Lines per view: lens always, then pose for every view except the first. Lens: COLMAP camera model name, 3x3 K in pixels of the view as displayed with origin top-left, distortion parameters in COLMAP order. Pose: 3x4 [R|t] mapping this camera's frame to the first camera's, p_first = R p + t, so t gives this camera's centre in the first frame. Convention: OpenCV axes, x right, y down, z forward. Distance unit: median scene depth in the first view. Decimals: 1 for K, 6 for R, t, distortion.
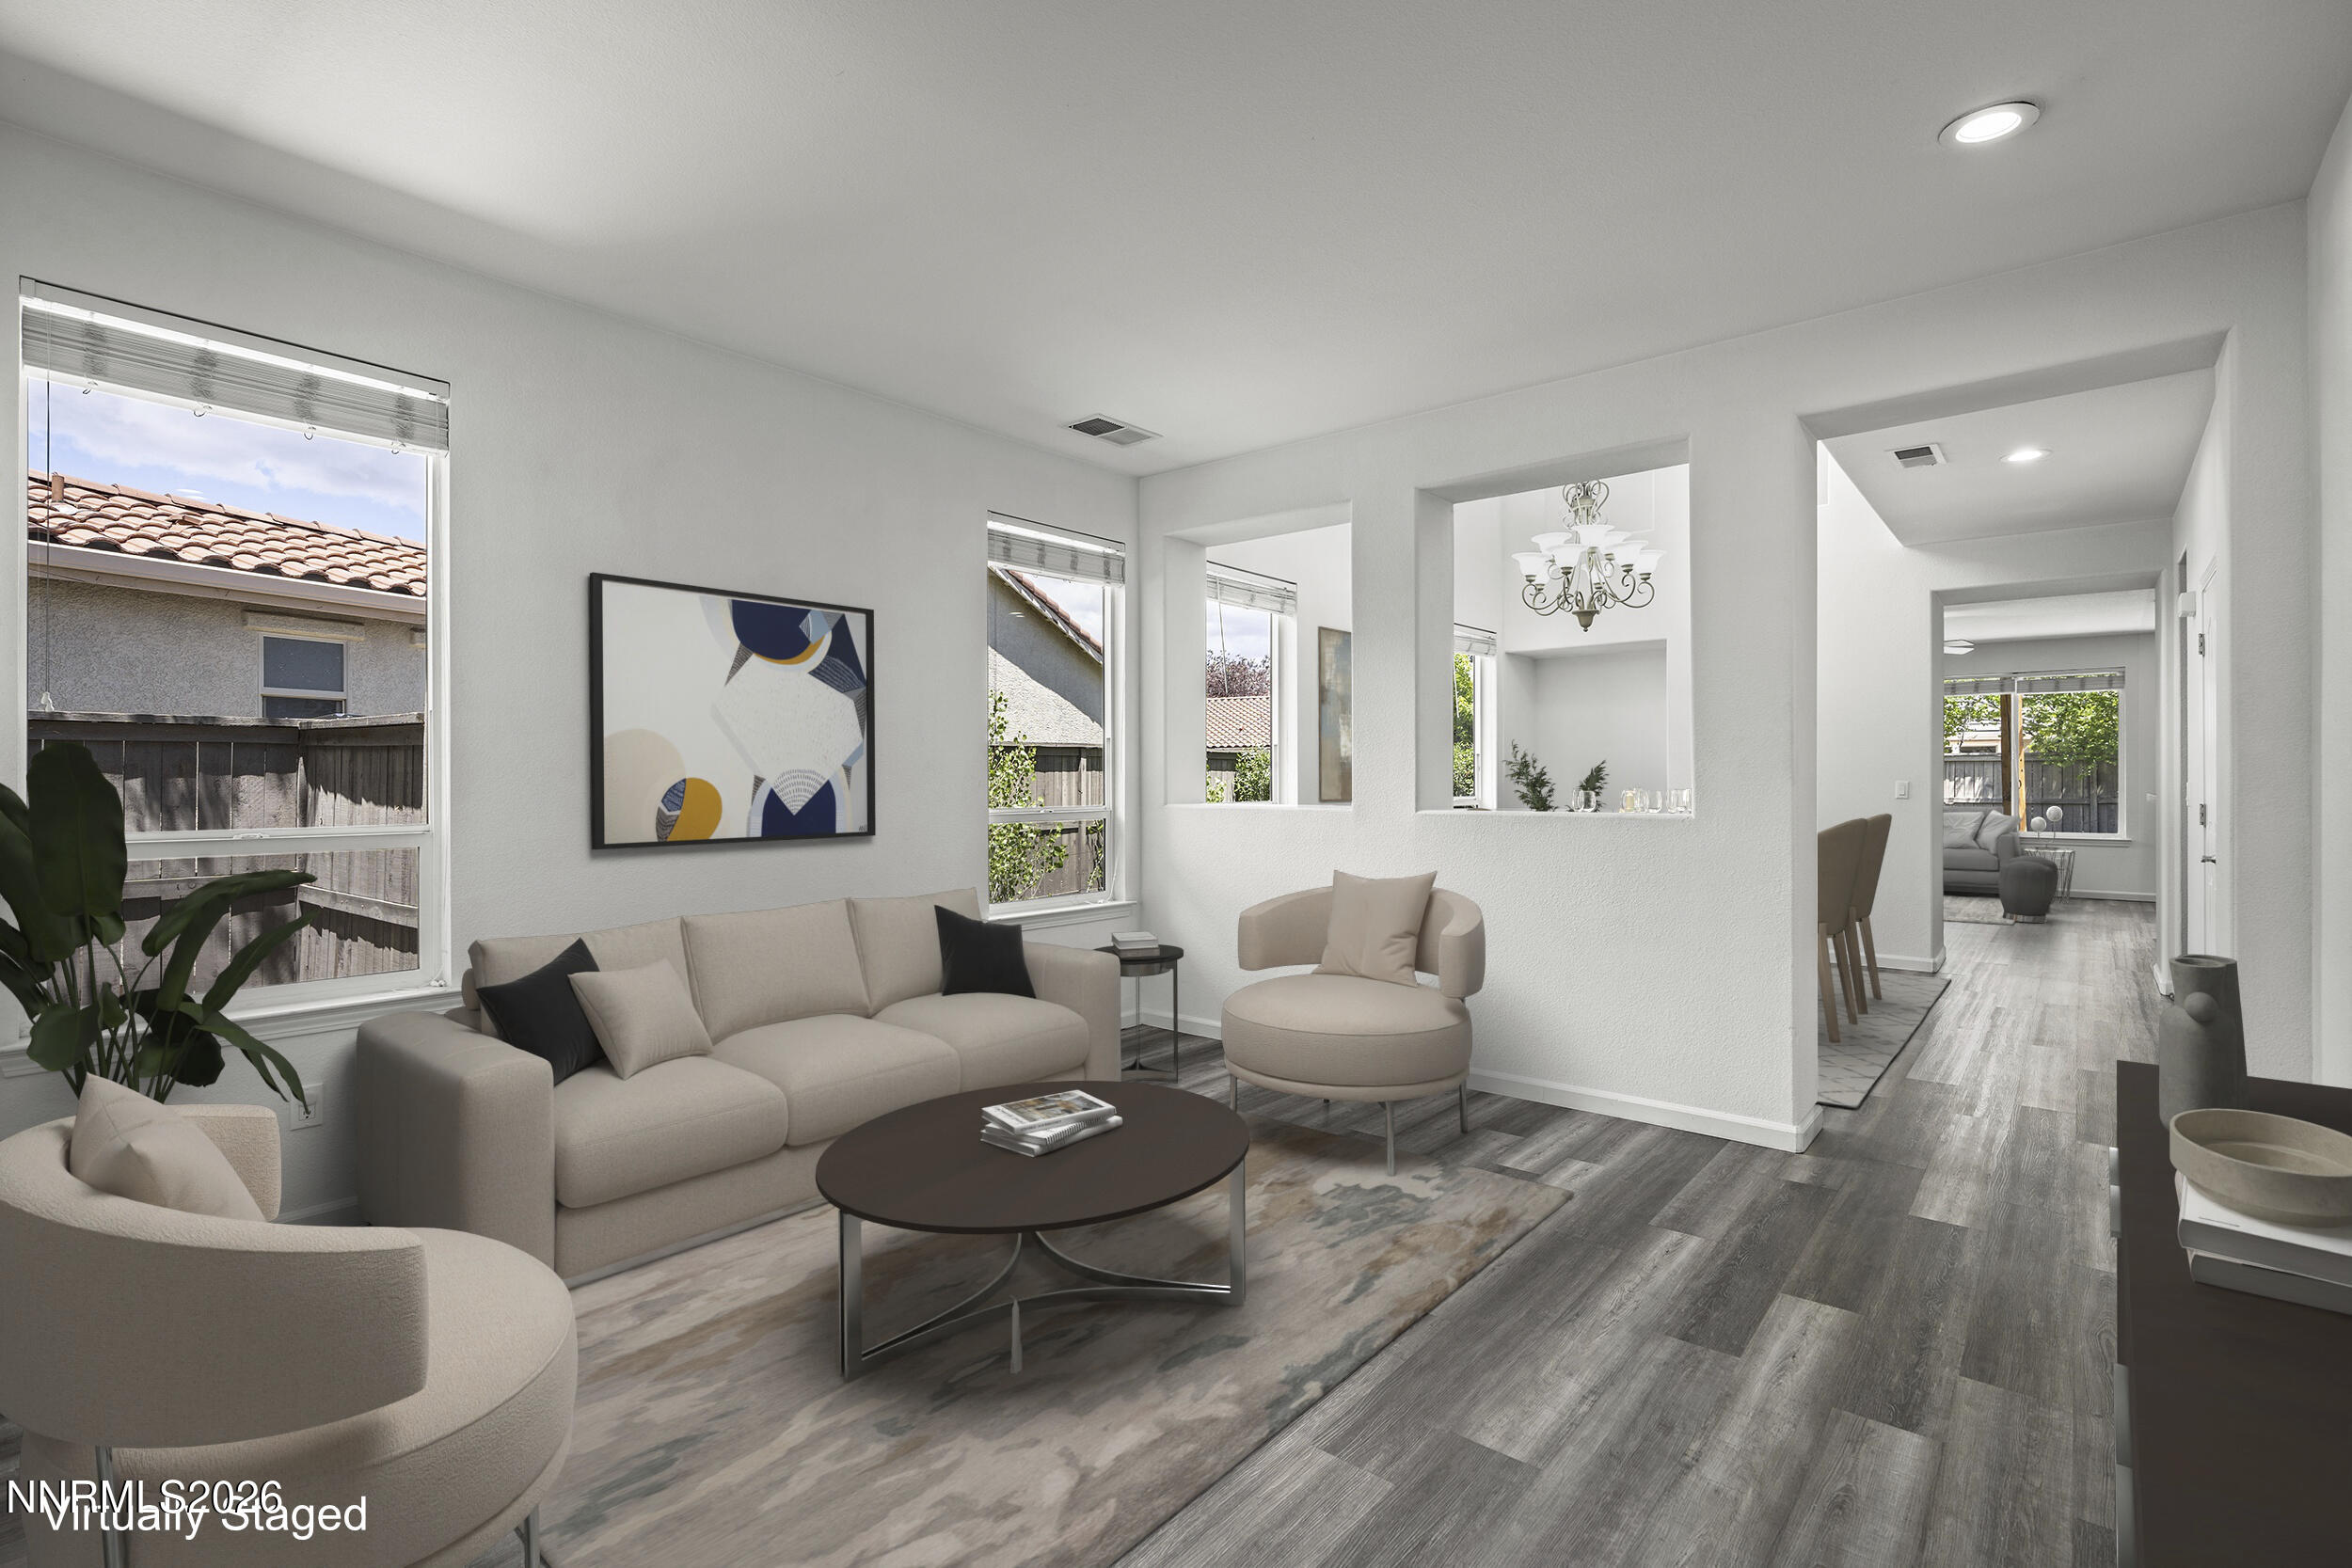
lens RADIAL K [[1081.5, 0, 1174.3], [0, 1081.5, 779.9], [0, 0, 1]] dist [-0.009089, -0.001115]
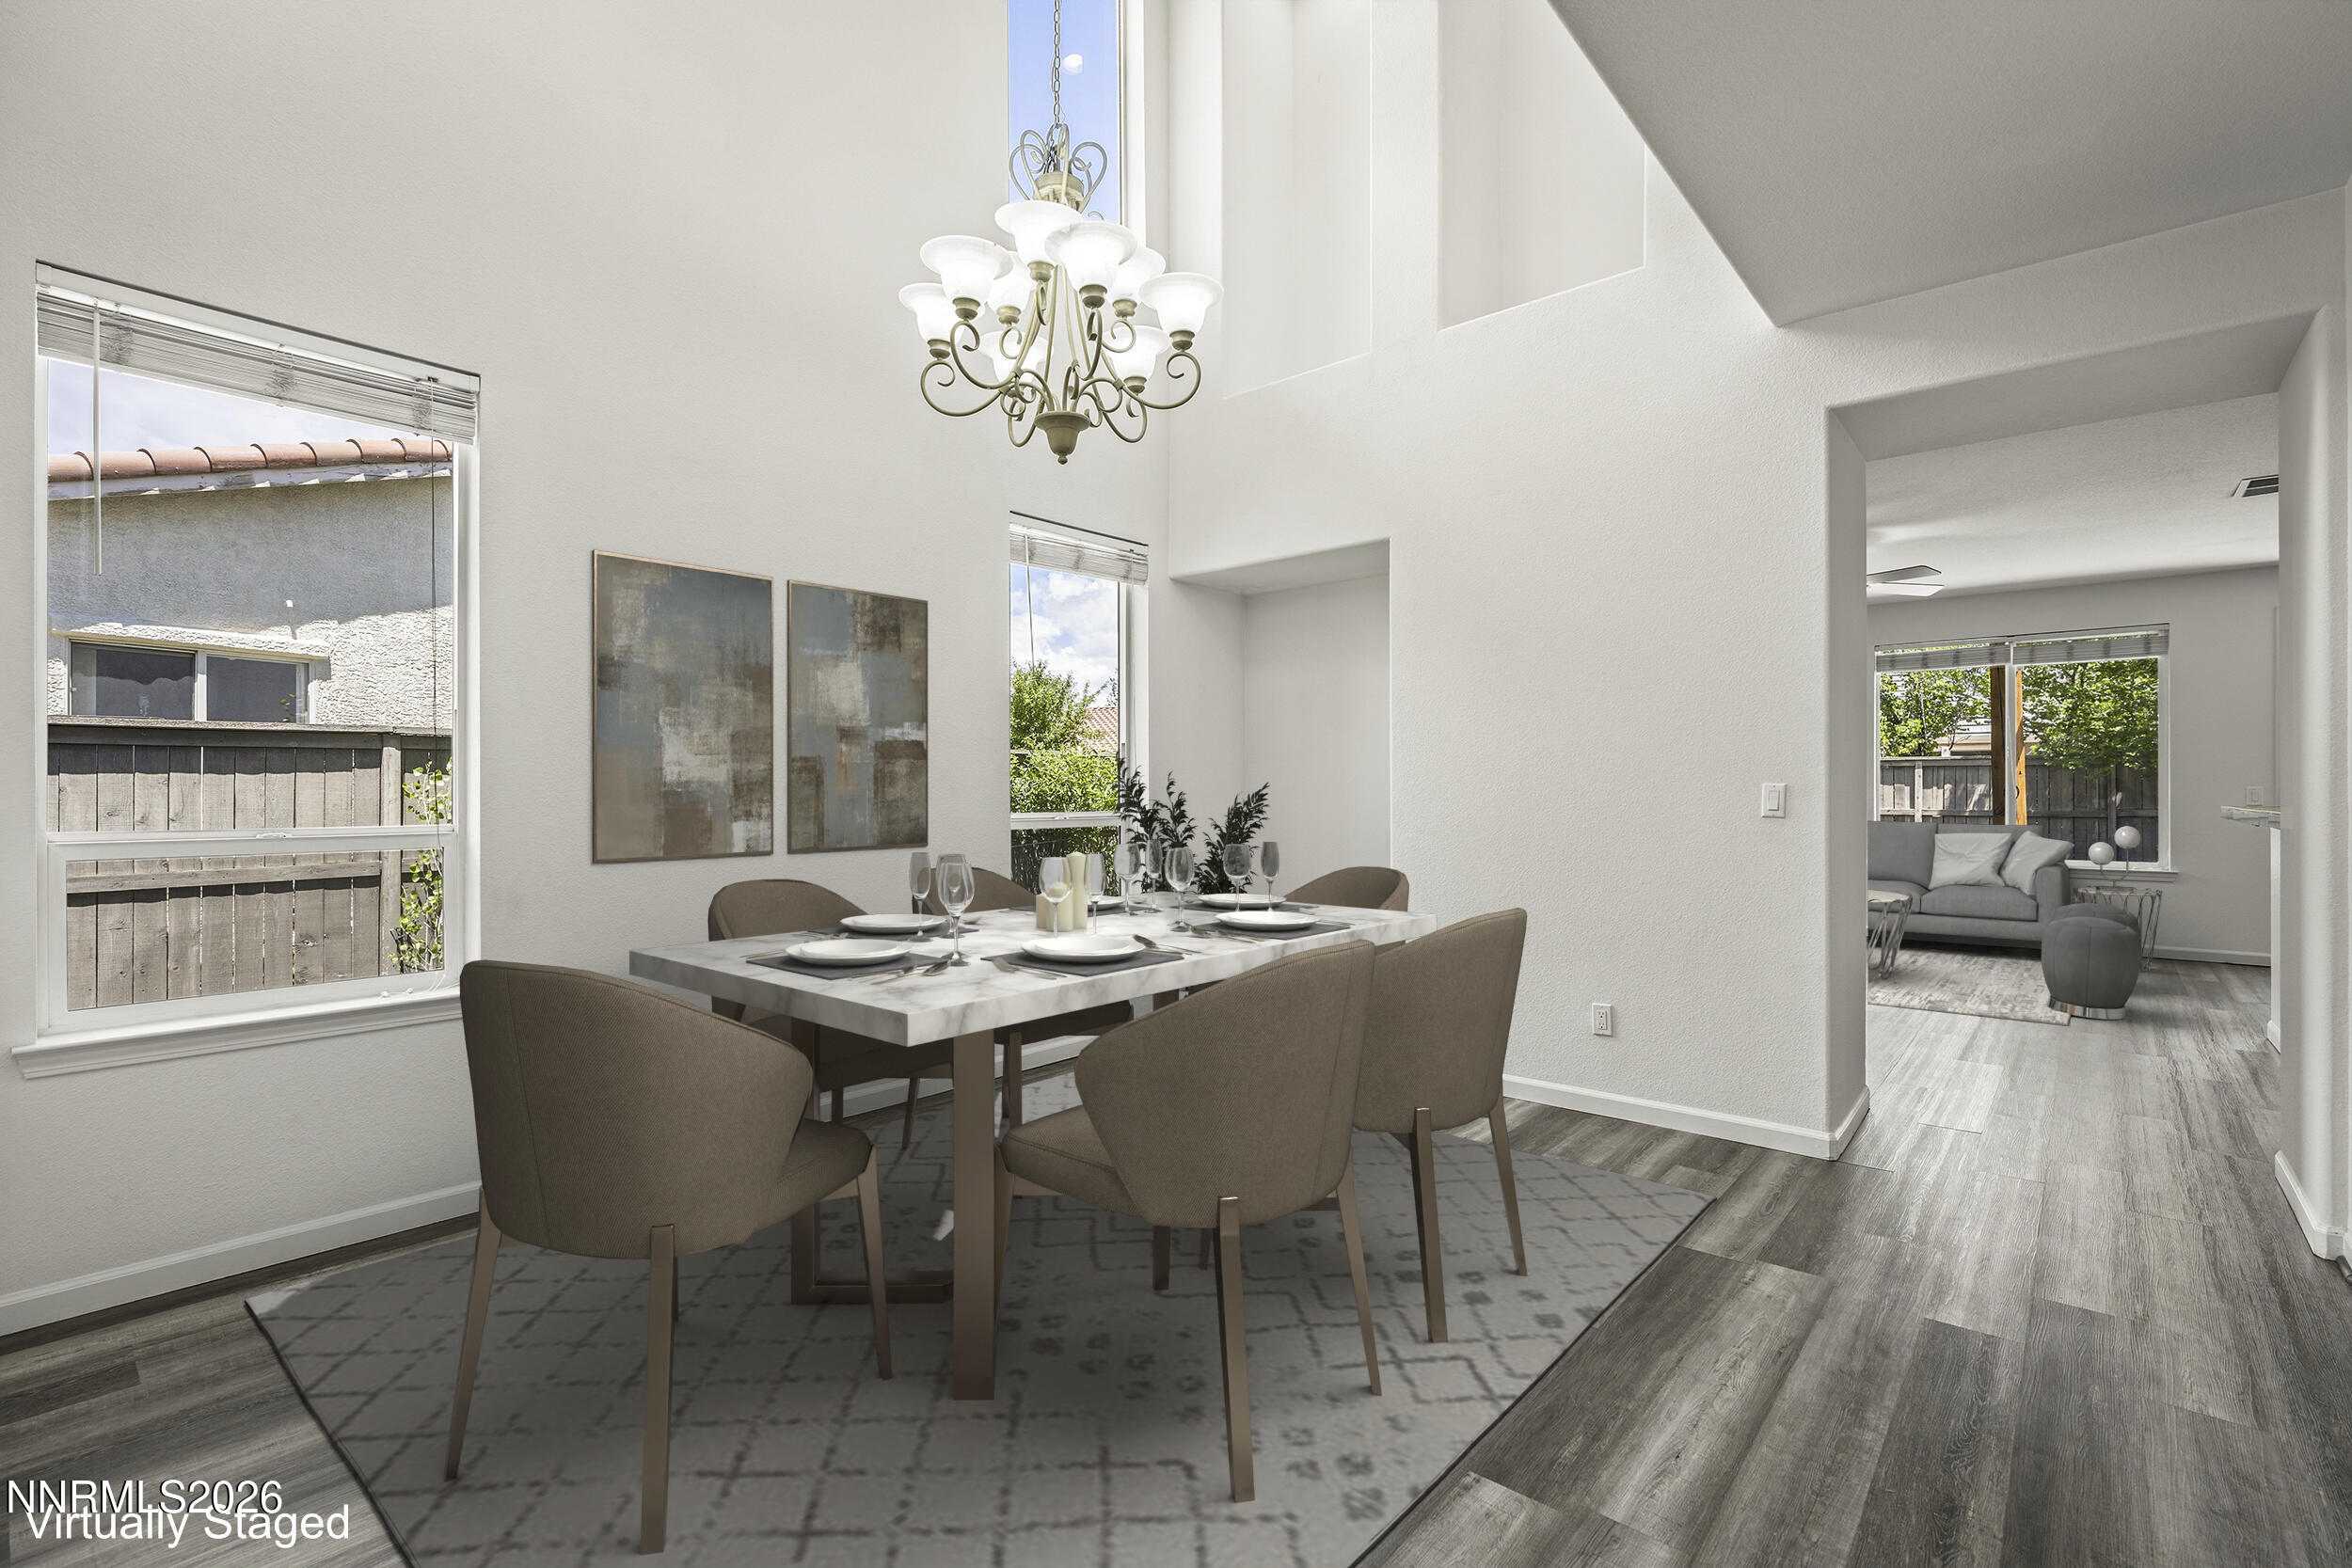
lens RADIAL K [[1081.5, 0, 1164.2], [0, 1081.5, 803.4], [0, 0, 1]] dist [-0.009089, -0.001115]
pose [[0.999918, 0.007986, -0.010046, 0.011888], [-0.007910, 0.999940, 0.007556, 0.000967], [0.010106, -0.007476, 0.999921, 0.014434]]
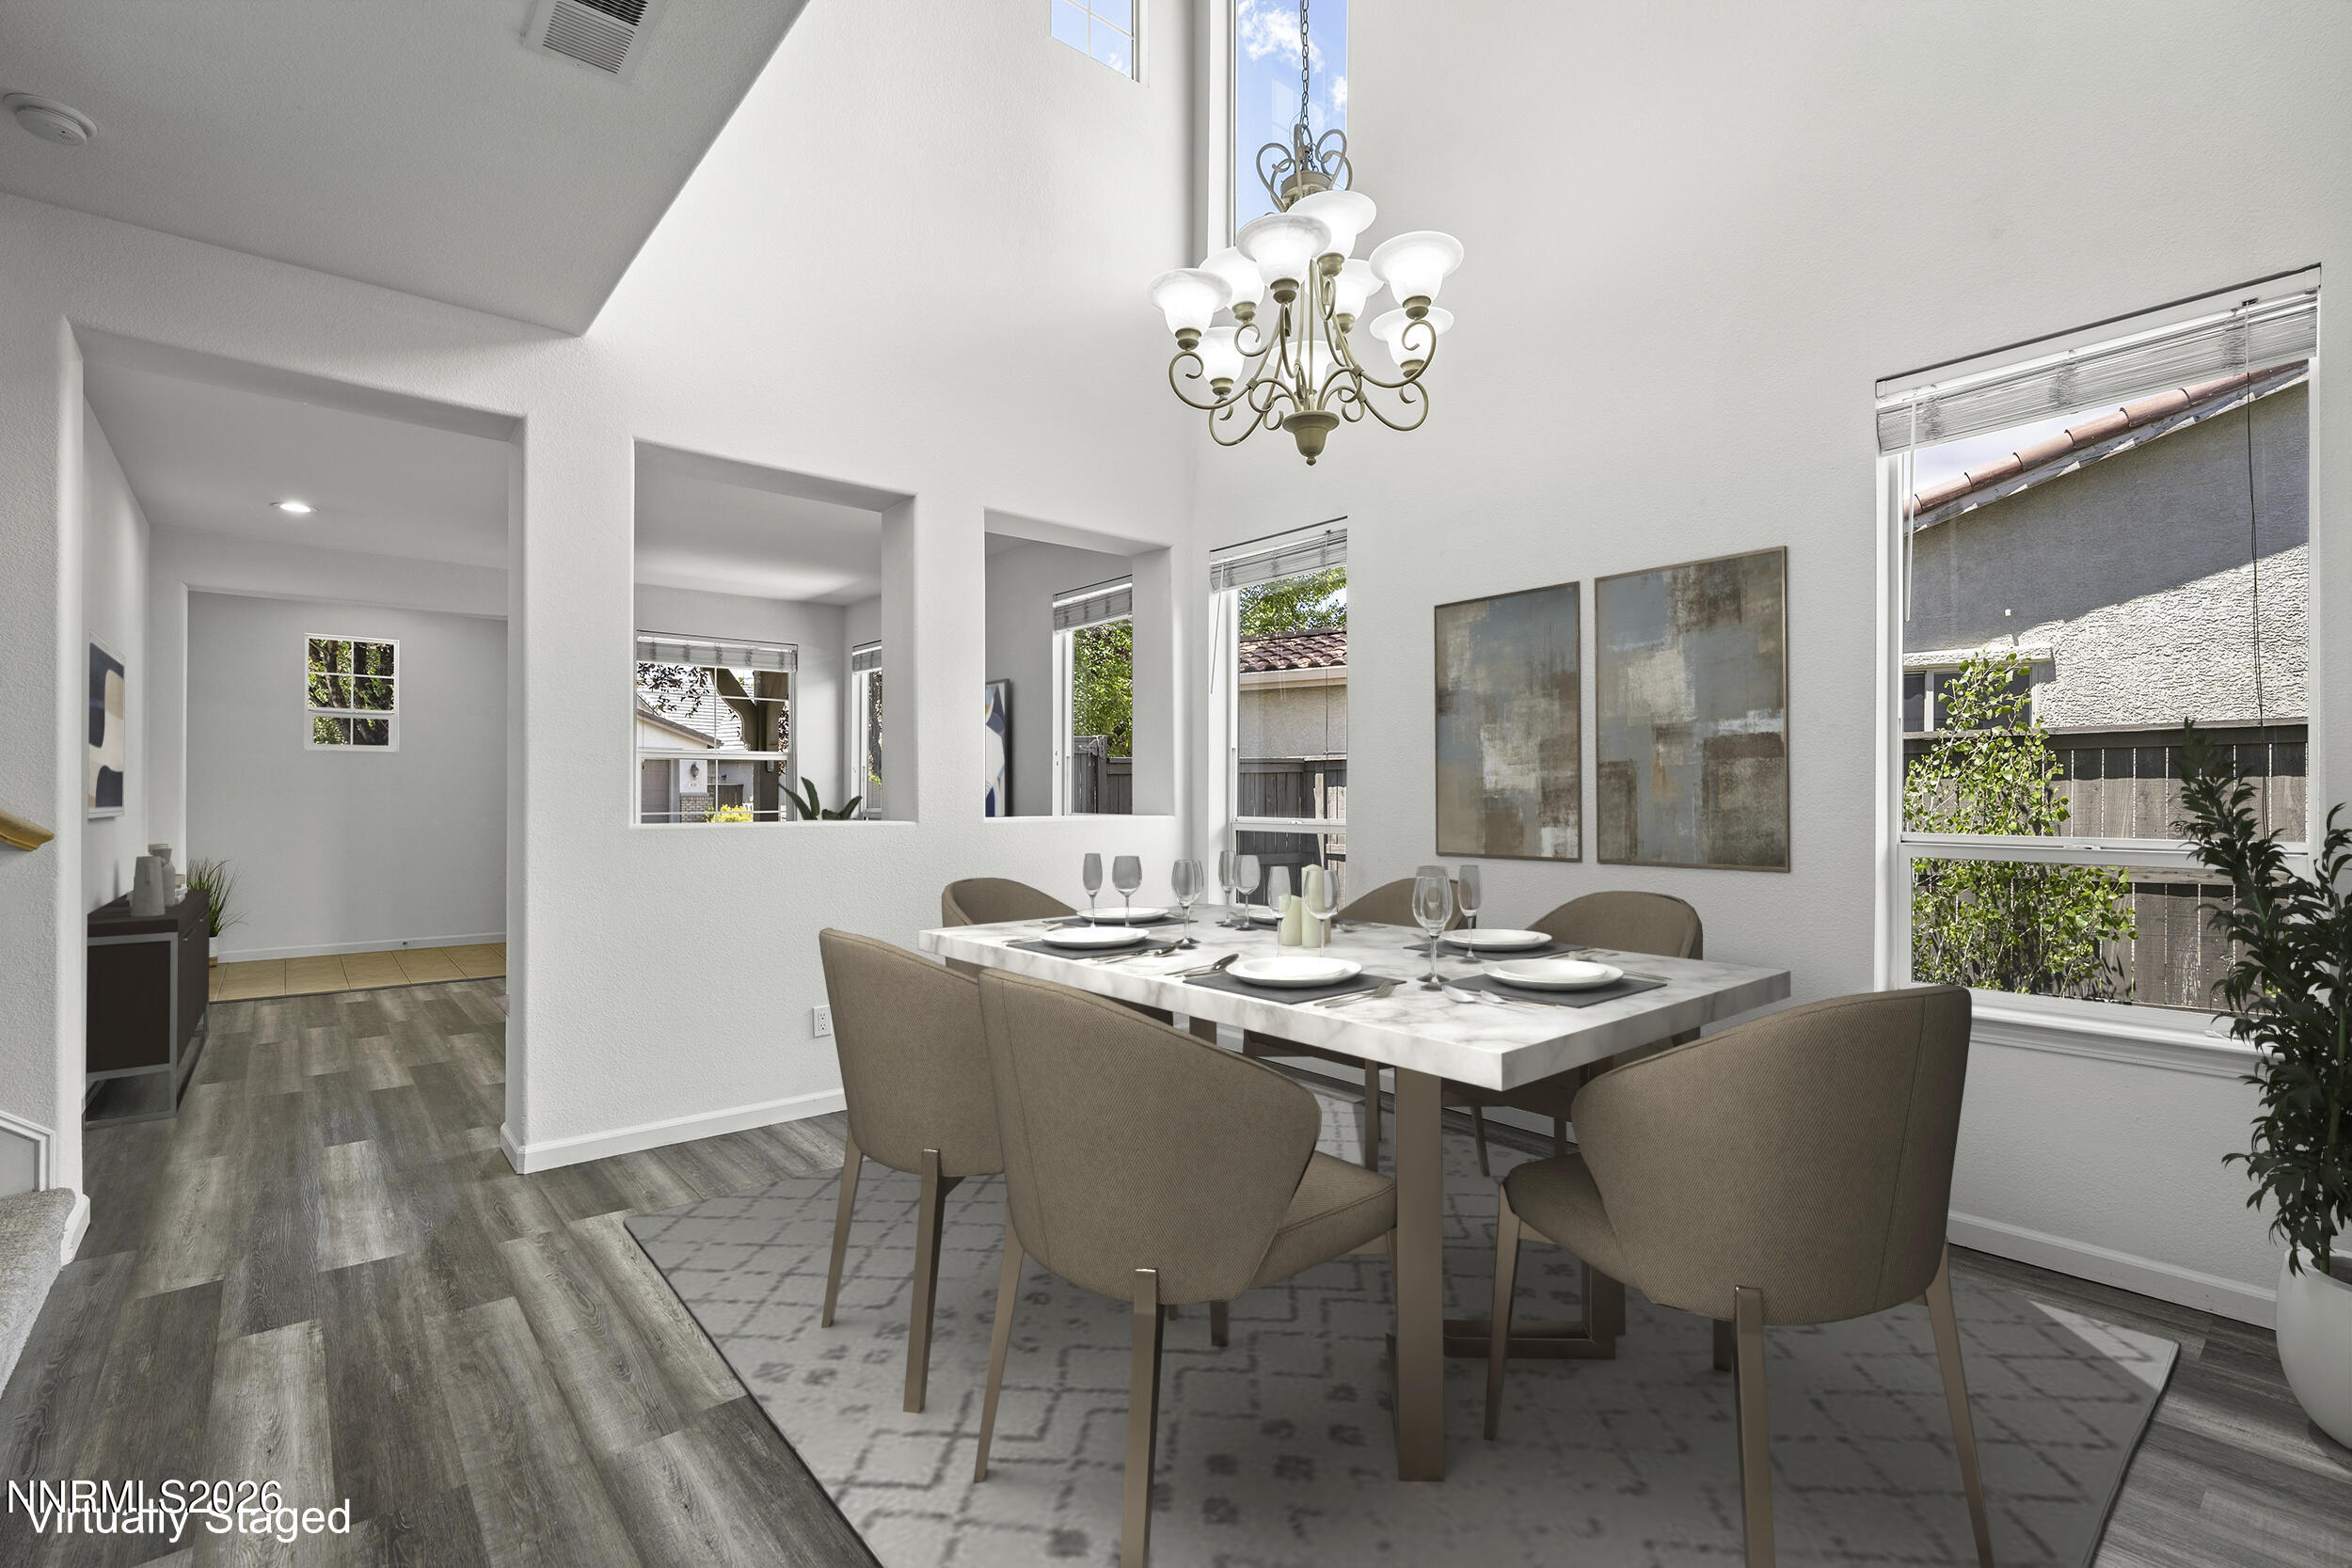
lens RADIAL K [[1081.5, 0, 1214.6], [0, 1081.5, 776.4], [0, 0, 1]] dist [-0.009089, -0.001115]
pose [[-0.153974, -0.006586, -0.988053, 0.069134], [-0.000602, 0.999978, -0.006571, -0.000257], [0.988075, -0.000417, -0.153975, 0.086649]]
